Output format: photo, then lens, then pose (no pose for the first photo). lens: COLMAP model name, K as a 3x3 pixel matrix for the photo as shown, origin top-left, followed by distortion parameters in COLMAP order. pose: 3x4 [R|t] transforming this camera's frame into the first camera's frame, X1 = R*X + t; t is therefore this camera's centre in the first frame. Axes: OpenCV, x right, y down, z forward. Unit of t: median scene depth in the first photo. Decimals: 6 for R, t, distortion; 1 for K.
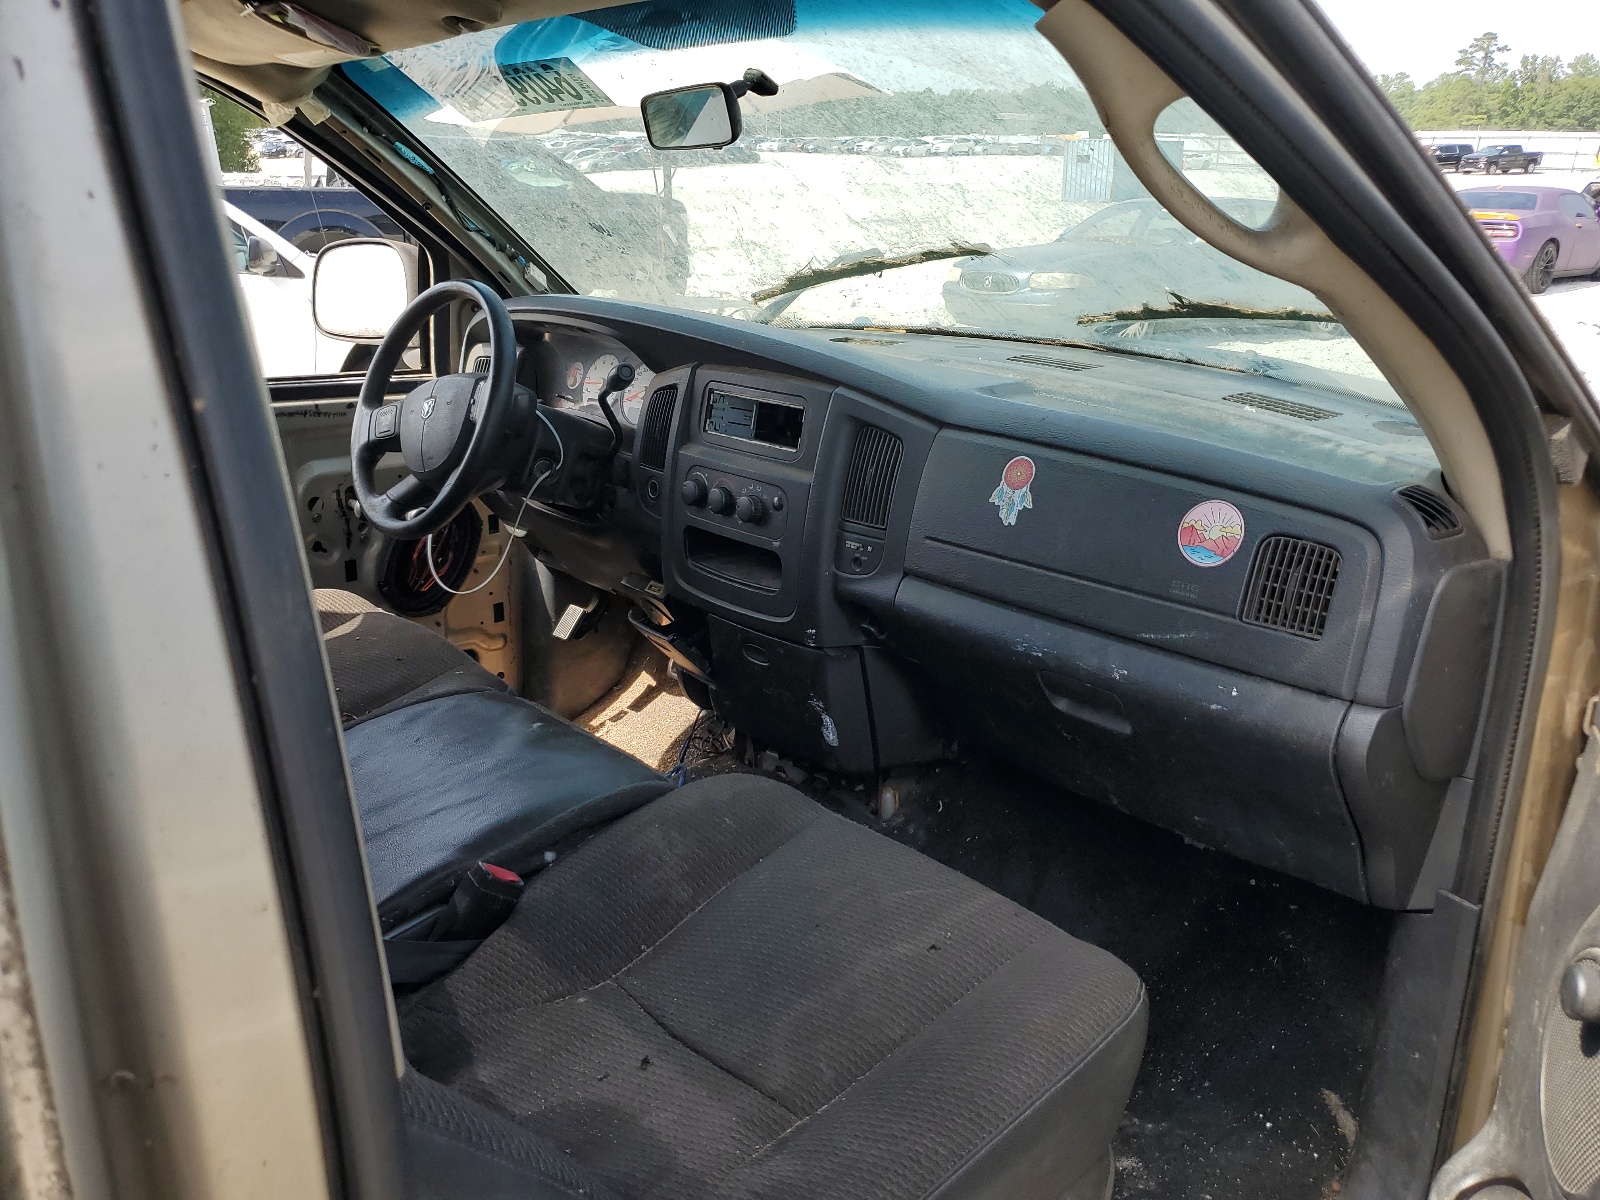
lens RADIAL K [[1207.9, 0, 800.0], [0, 1207.9, 600.0], [0, 0, 1]] dist [0.086199, 0.000038]
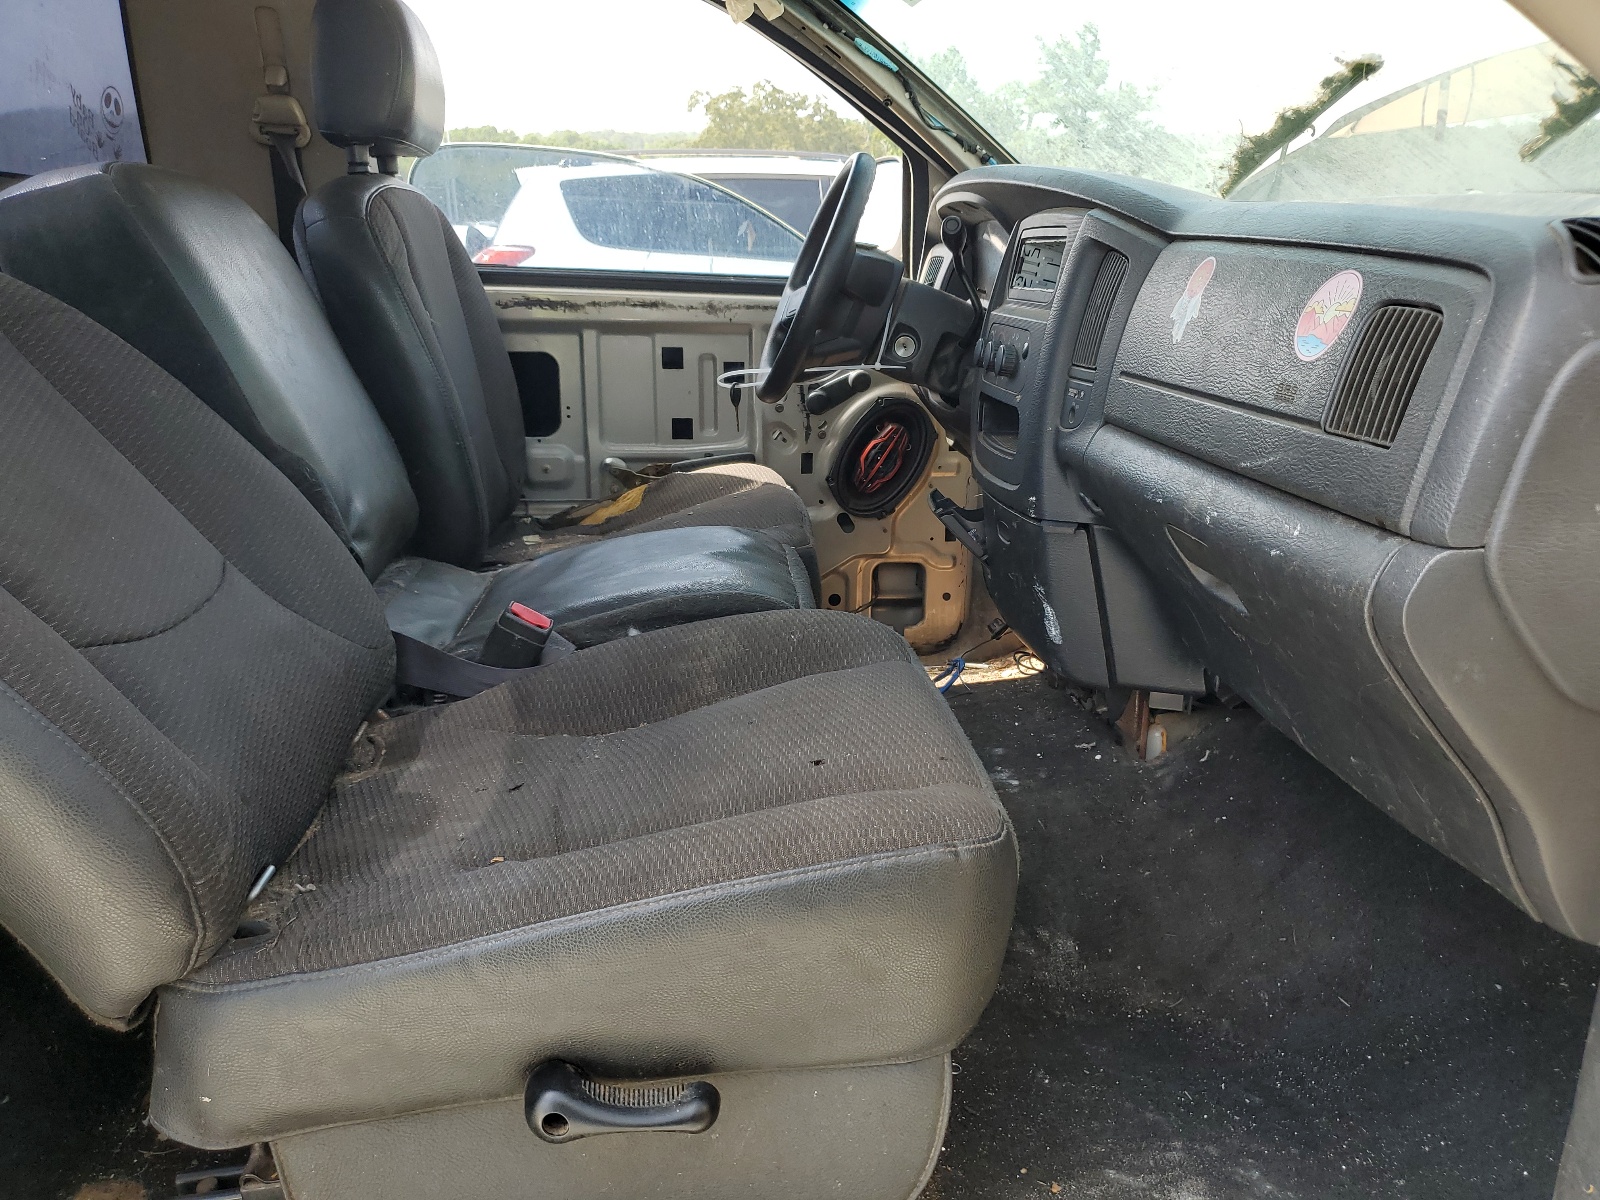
lens RADIAL K [[1212.1, 0, 800.0], [0, 1212.1, 600.0], [0, 0, 1]] dist [0.000201, 0.001576]
pose [[0.820965, 0.158447, -0.548554, 0.347598], [-0.170215, 0.984958, 0.029757, 0.096801], [0.545017, 0.068942, 0.835586, 0.187462]]
